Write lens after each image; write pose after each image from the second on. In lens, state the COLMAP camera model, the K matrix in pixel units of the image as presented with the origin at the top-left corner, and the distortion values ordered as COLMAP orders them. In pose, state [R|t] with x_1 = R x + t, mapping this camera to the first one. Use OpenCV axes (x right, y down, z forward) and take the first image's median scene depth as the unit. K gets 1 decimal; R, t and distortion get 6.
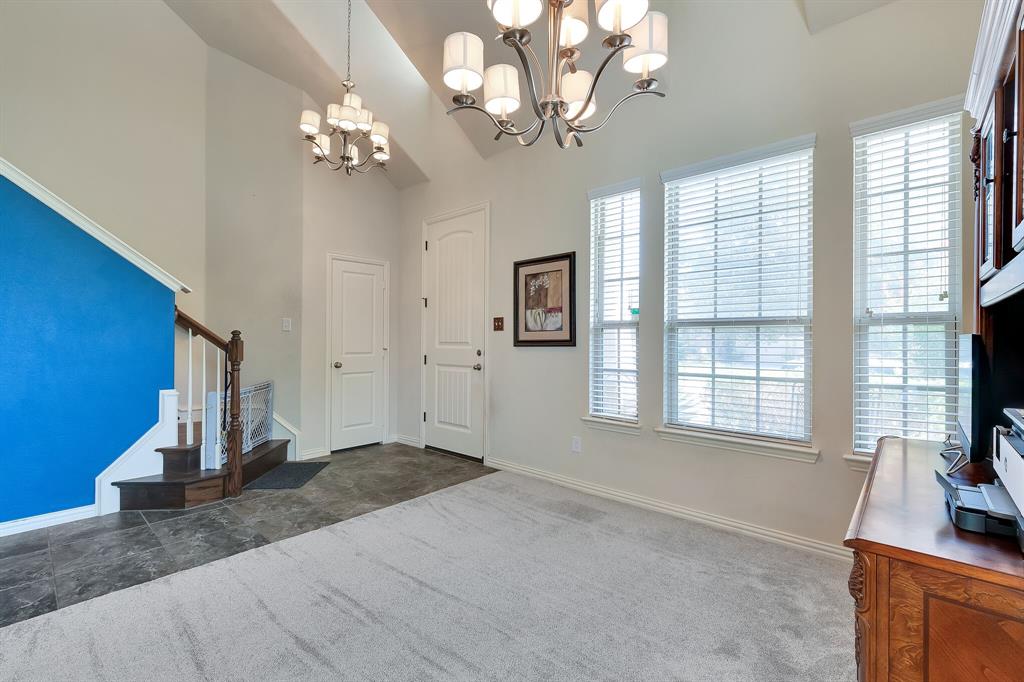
lens RADIAL K [[462.0, 0, 505.3], [0, 462.0, 335.1], [0, 0, 1]] dist [0.000041, -0.000157]
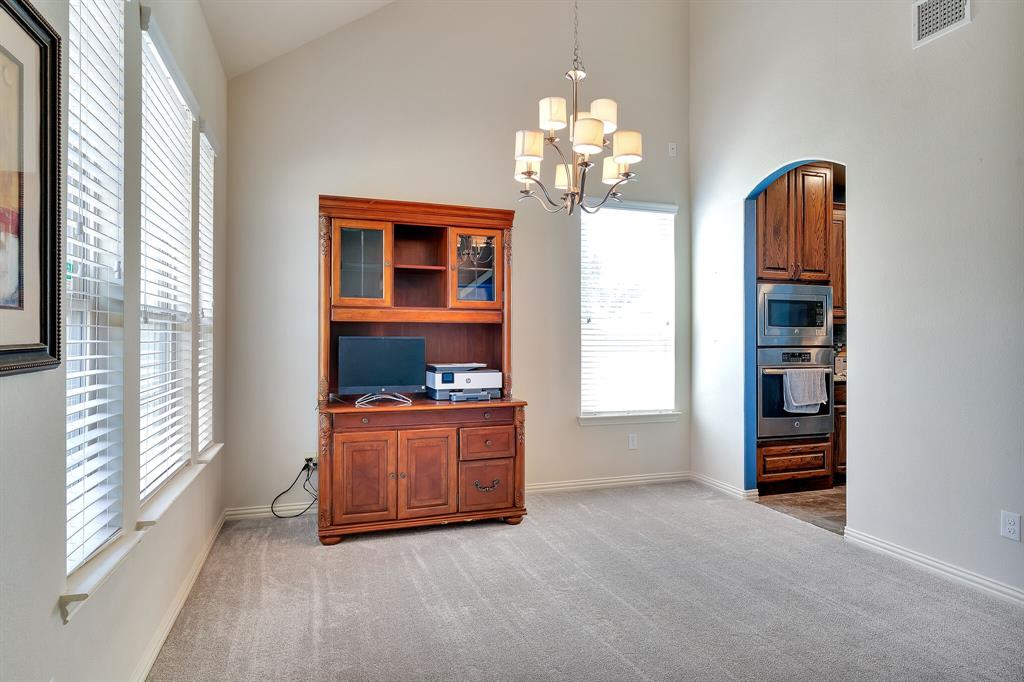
lens RADIAL K [[578.1, 0, 512.0], [0, 578.1, 341.0], [0, 0, 1]] dist [0.000390, 0.000137]
pose [[-0.884383, -0.004721, 0.466739, -0.296518], [-0.005485, 0.999985, -0.000279, 0.007003], [-0.466730, -0.002807, -0.884395, 1.375826]]
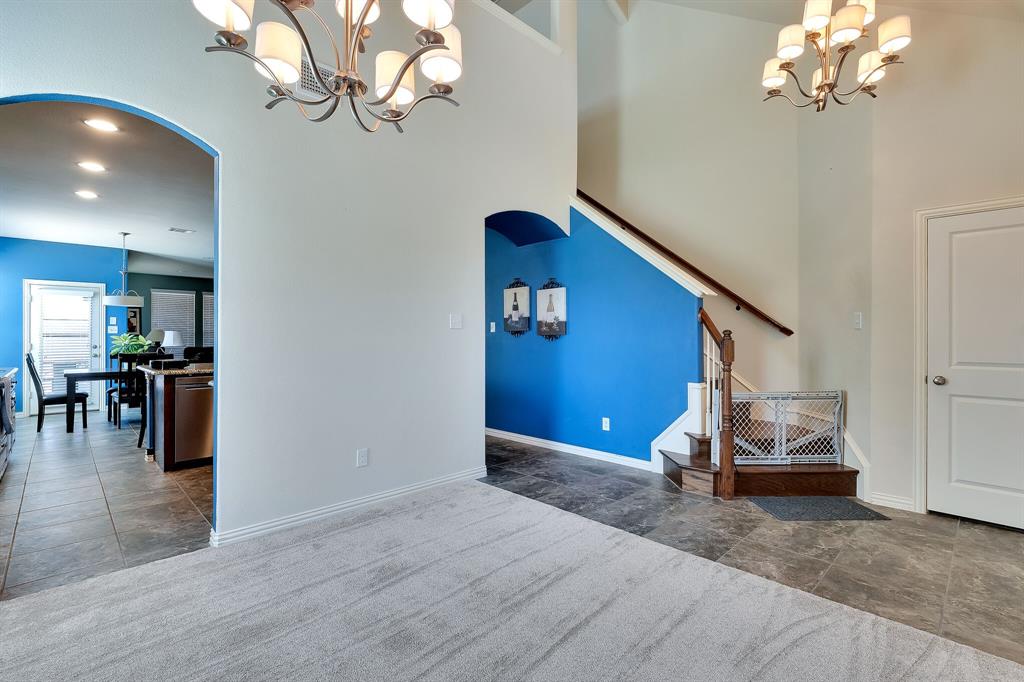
lens RADIAL K [[462.0, 0, 505.3], [0, 462.0, 335.1], [0, 0, 1]] dist [0.000041, -0.000157]
pose [[-0.043706, -0.002949, -0.999040, 0.407267], [0.002154, 0.999993, -0.003046, 0.002311], [0.999042, -0.002285, -0.043699, 0.559047]]
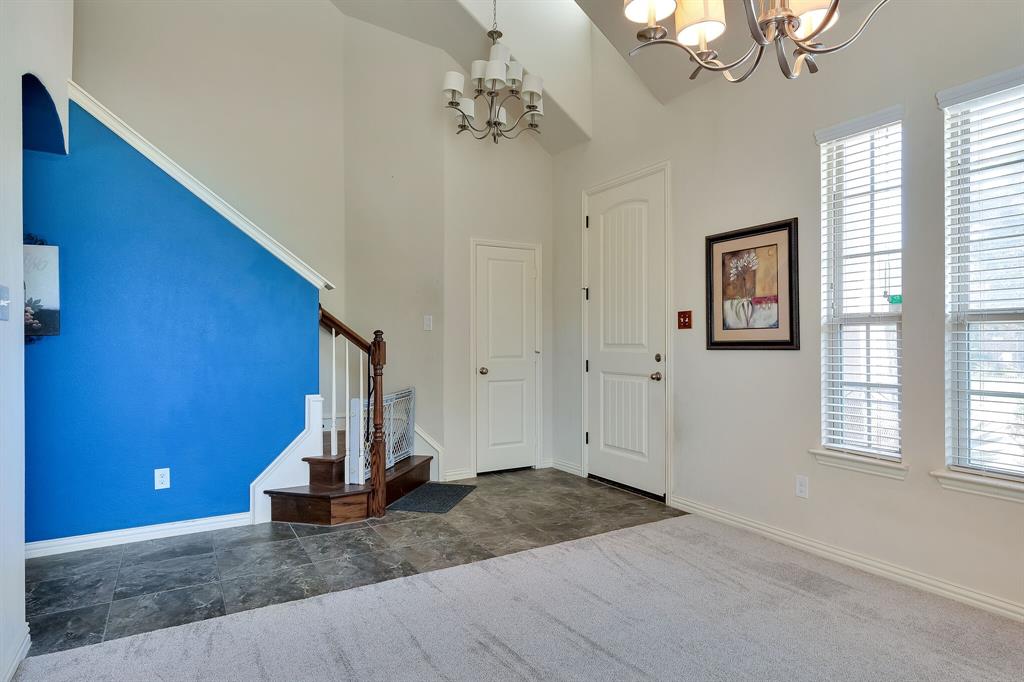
lens RADIAL K [[589.1, 0, 501.5], [0, 589.1, 333.5], [0, 0, 1]] dist [0.002813, -0.001758]
pose [[0.954725, -0.003695, -0.297466, -0.018996], [0.003115, 0.999992, -0.002424, -0.000241], [0.297472, 0.001388, 0.954729, -0.014230]]
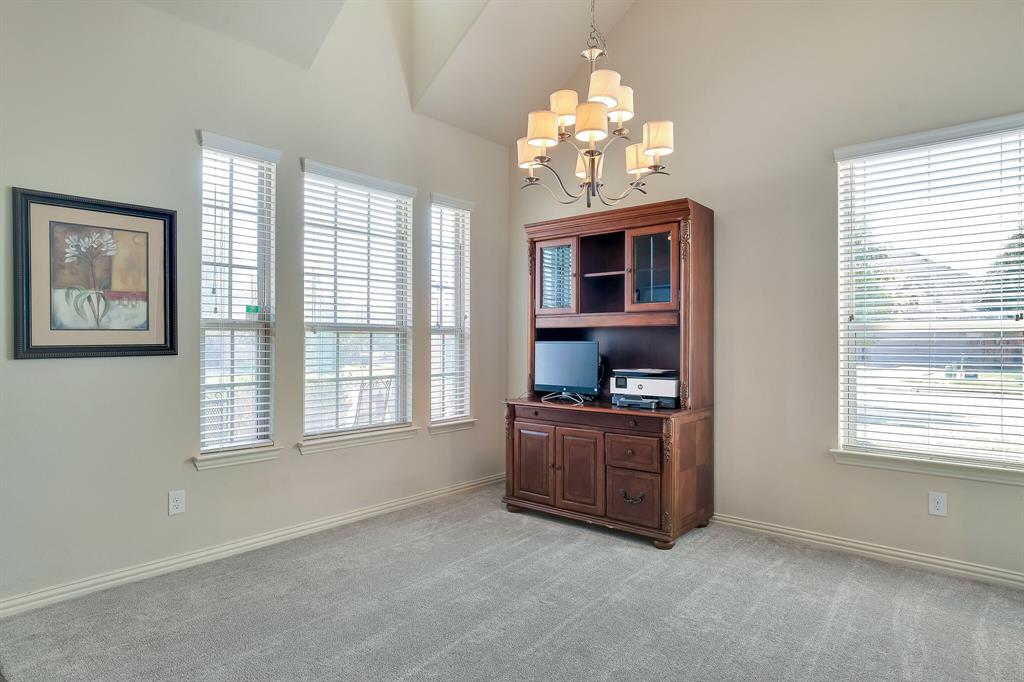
lens RADIAL K [[578.1, 0, 512.0], [0, 578.1, 341.0], [0, 0, 1]] dist [0.000390, 0.000137]
pose [[-0.048961, 0.004253, 0.998792, -0.809820], [-0.007454, 0.999962, -0.004623, 0.005585], [-0.998773, -0.007672, -0.048927, 0.647050]]
